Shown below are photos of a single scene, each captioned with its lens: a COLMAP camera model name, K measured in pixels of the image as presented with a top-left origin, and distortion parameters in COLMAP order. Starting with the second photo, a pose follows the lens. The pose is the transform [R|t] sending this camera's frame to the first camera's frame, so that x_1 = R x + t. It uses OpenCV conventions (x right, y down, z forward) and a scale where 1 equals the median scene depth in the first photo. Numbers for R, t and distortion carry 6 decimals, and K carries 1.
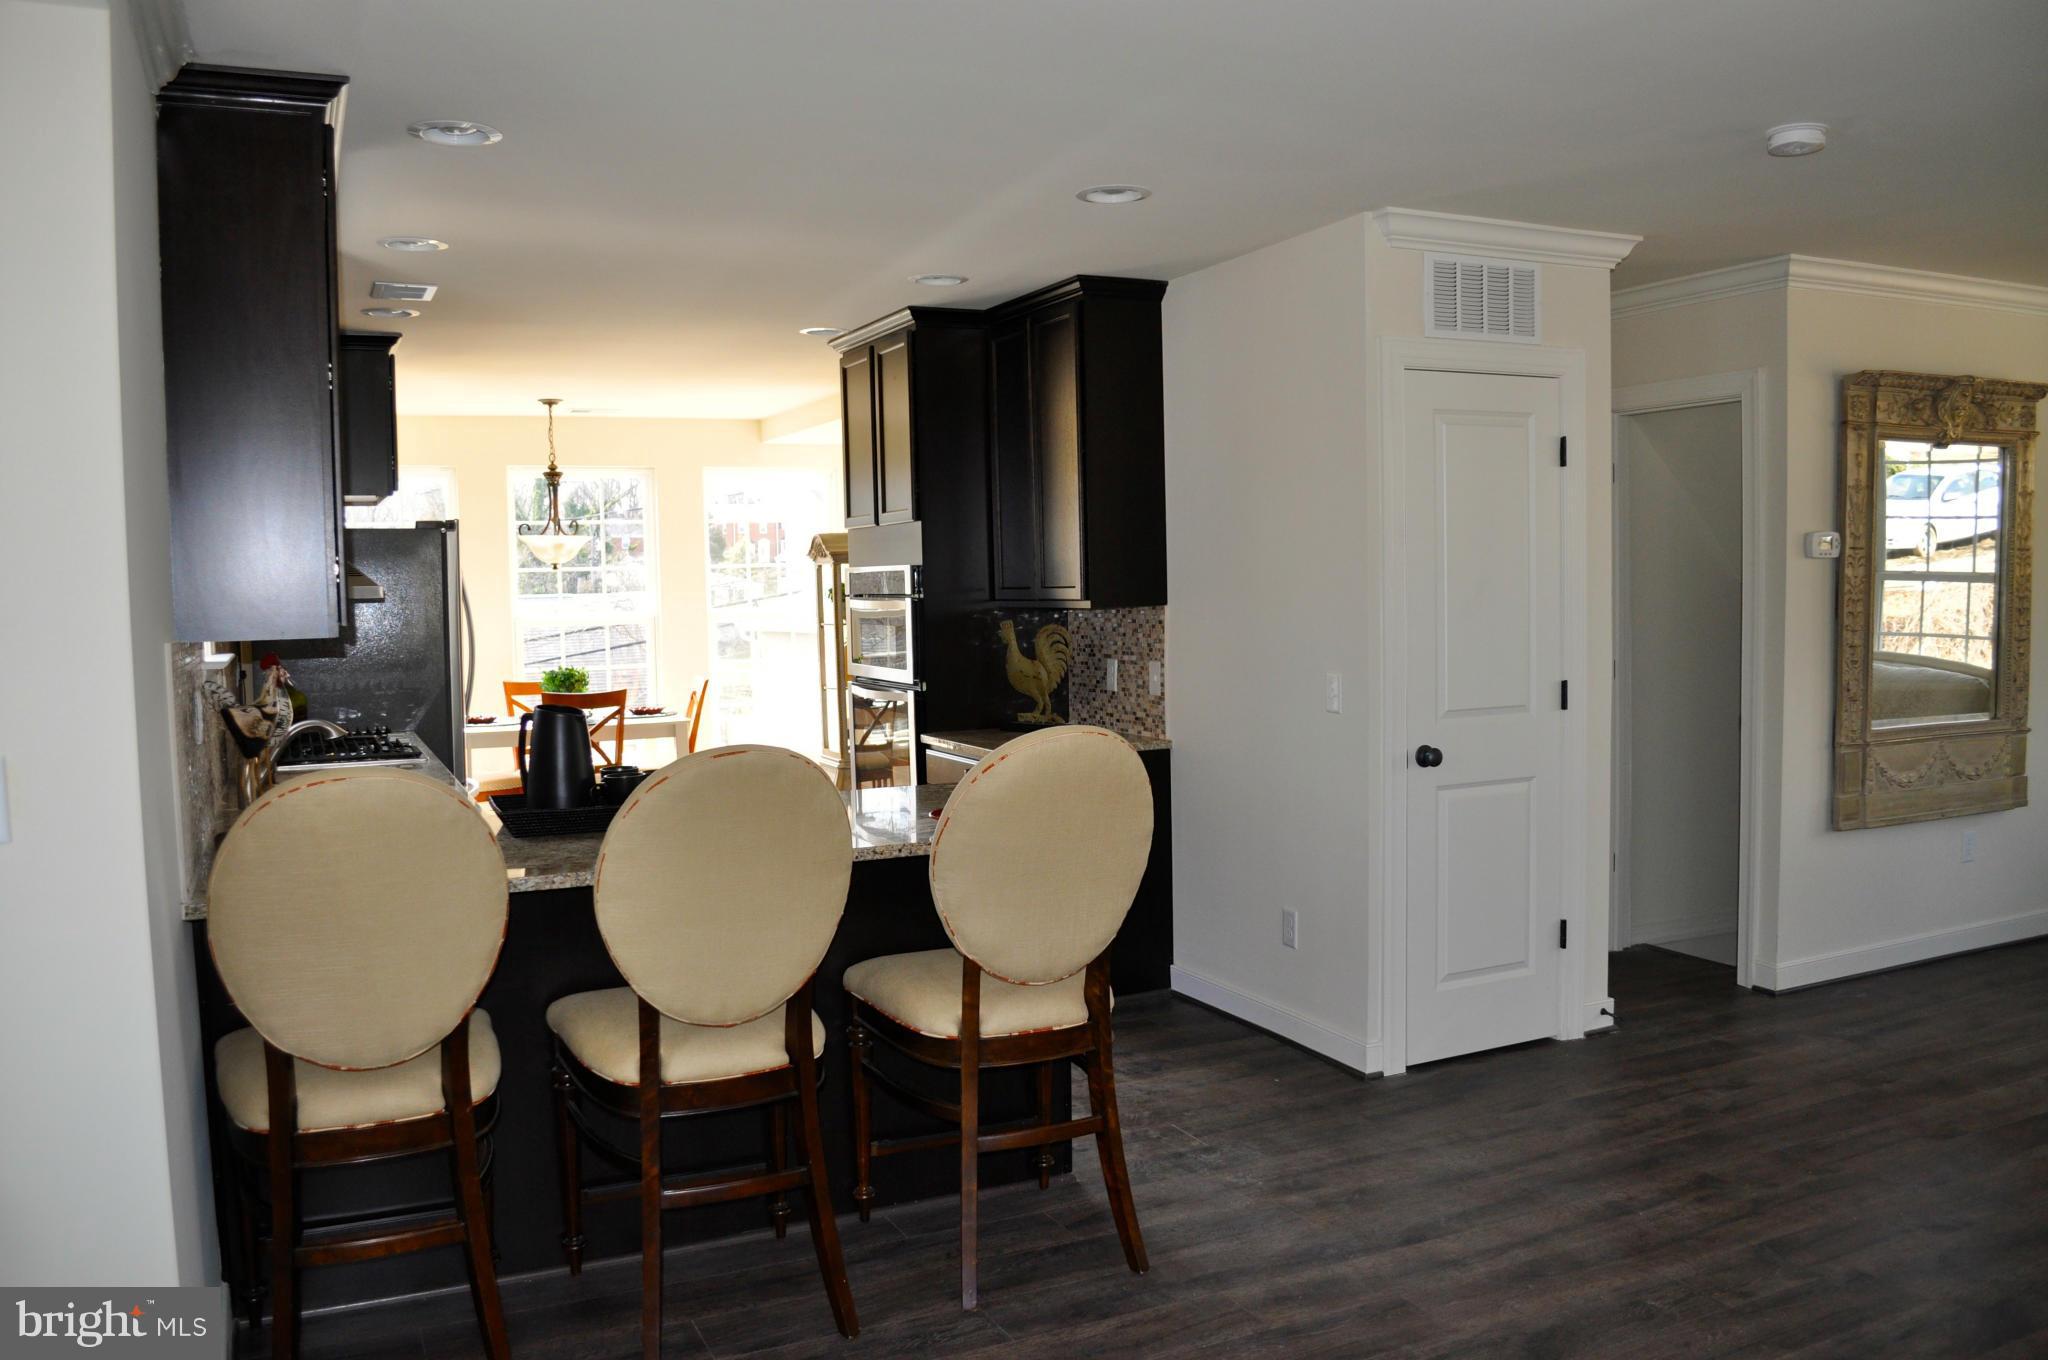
lens RADIAL K [[1596.5, 0, 1027.8], [0, 1596.5, 700.0], [0, 0, 1]] dist [-0.079619, 0.003848]
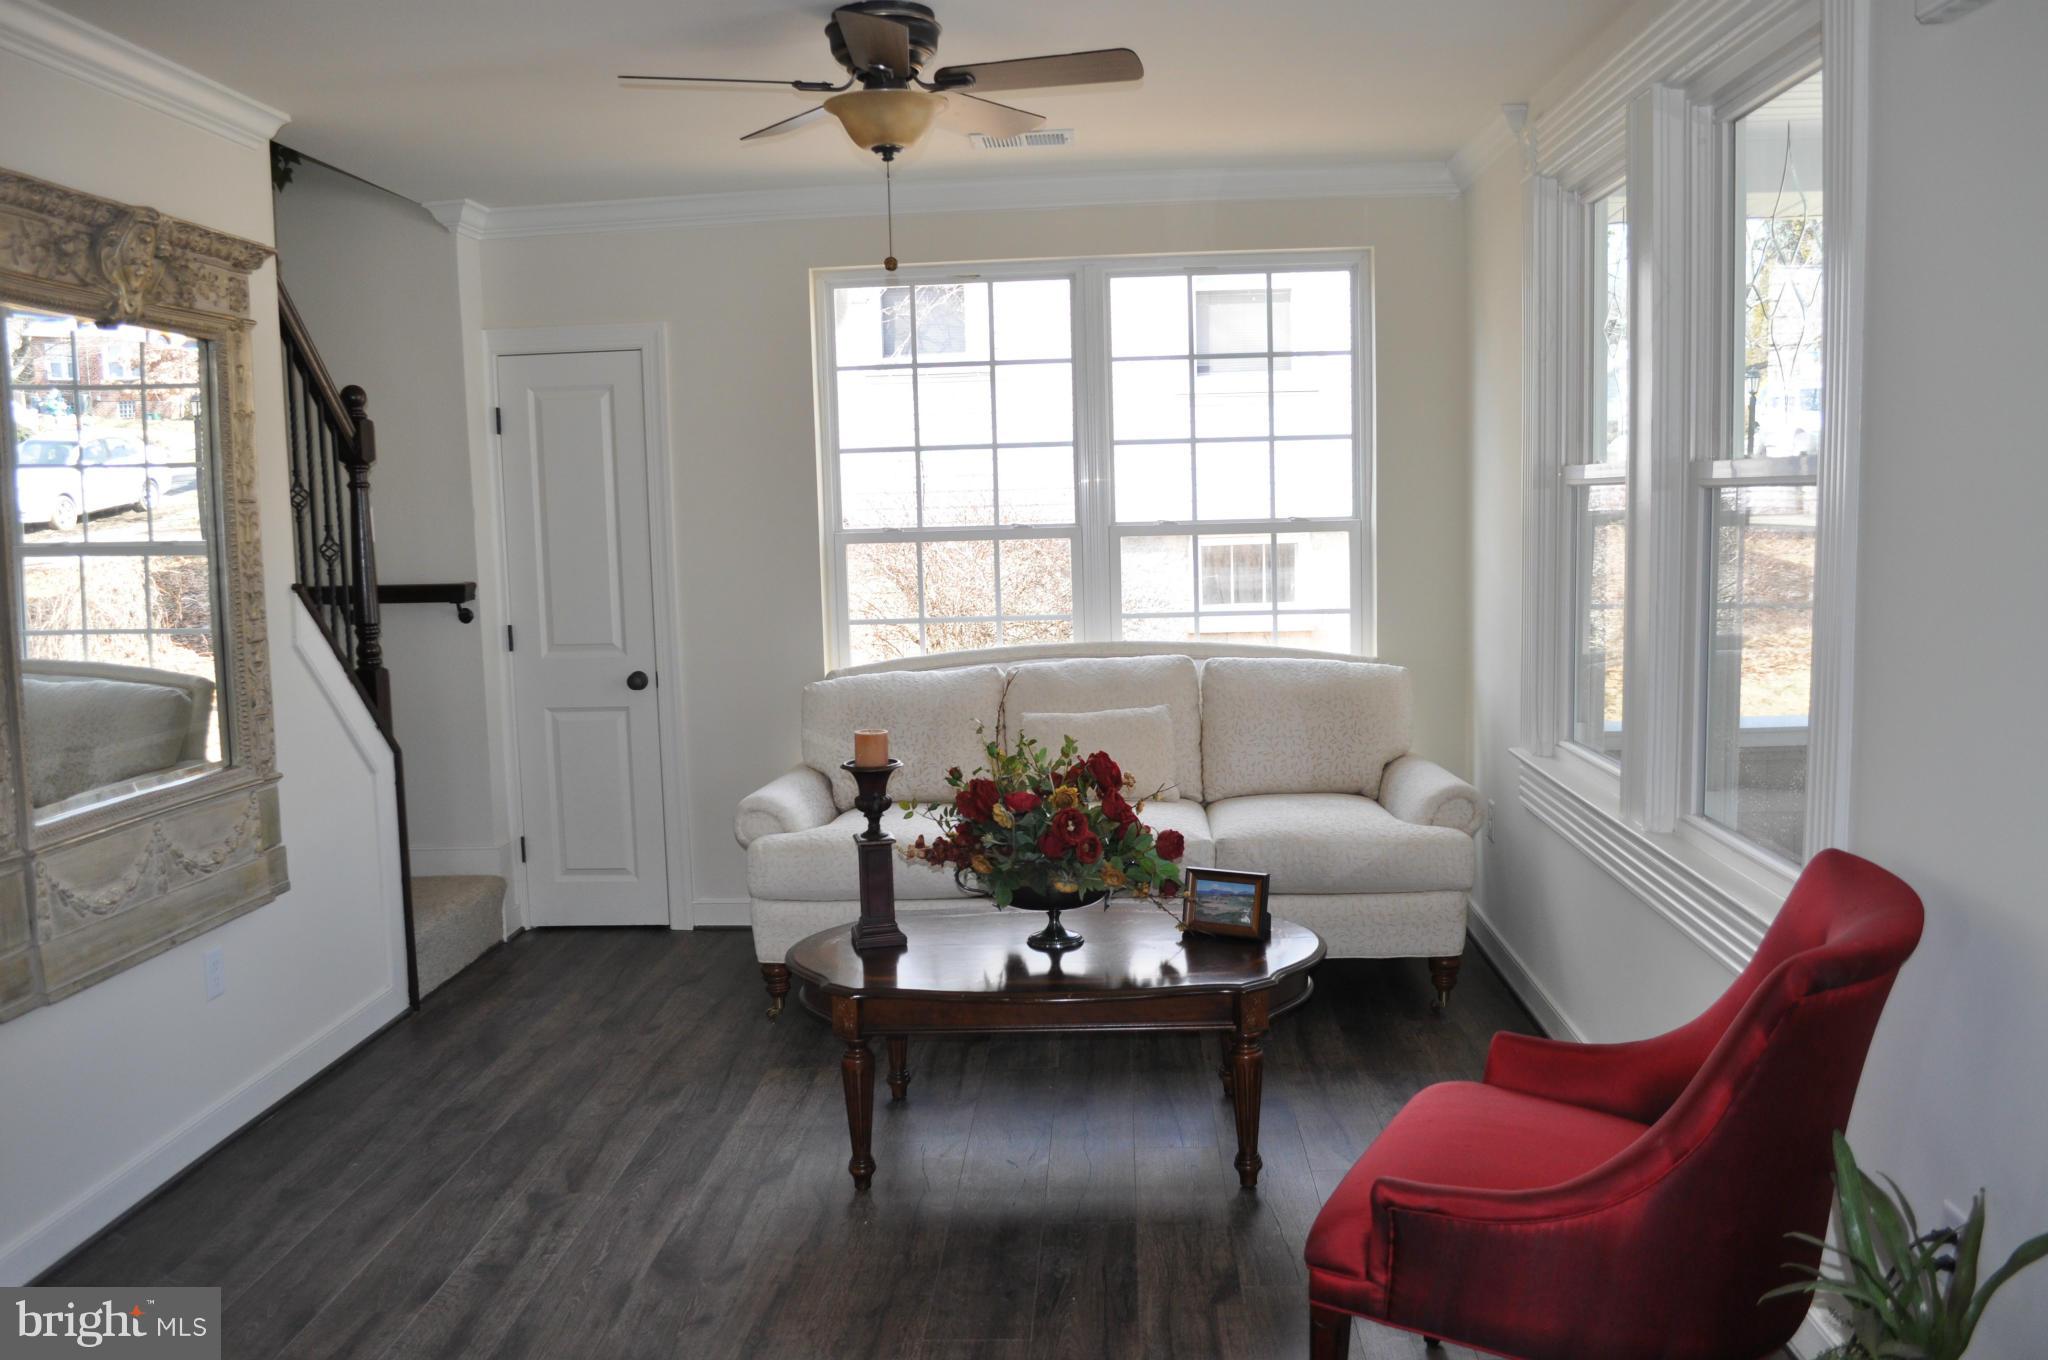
lens RADIAL K [[1596.5, 0, 1027.8], [0, 1596.5, 700.0], [0, 0, 1]] dist [-0.079619, 0.003848]
pose [[0.472797, -0.092575, 0.876295, 0.221705], [0.078617, 0.994932, 0.062691, -0.030686], [-0.877657, 0.039251, 0.477678, 0.409308]]
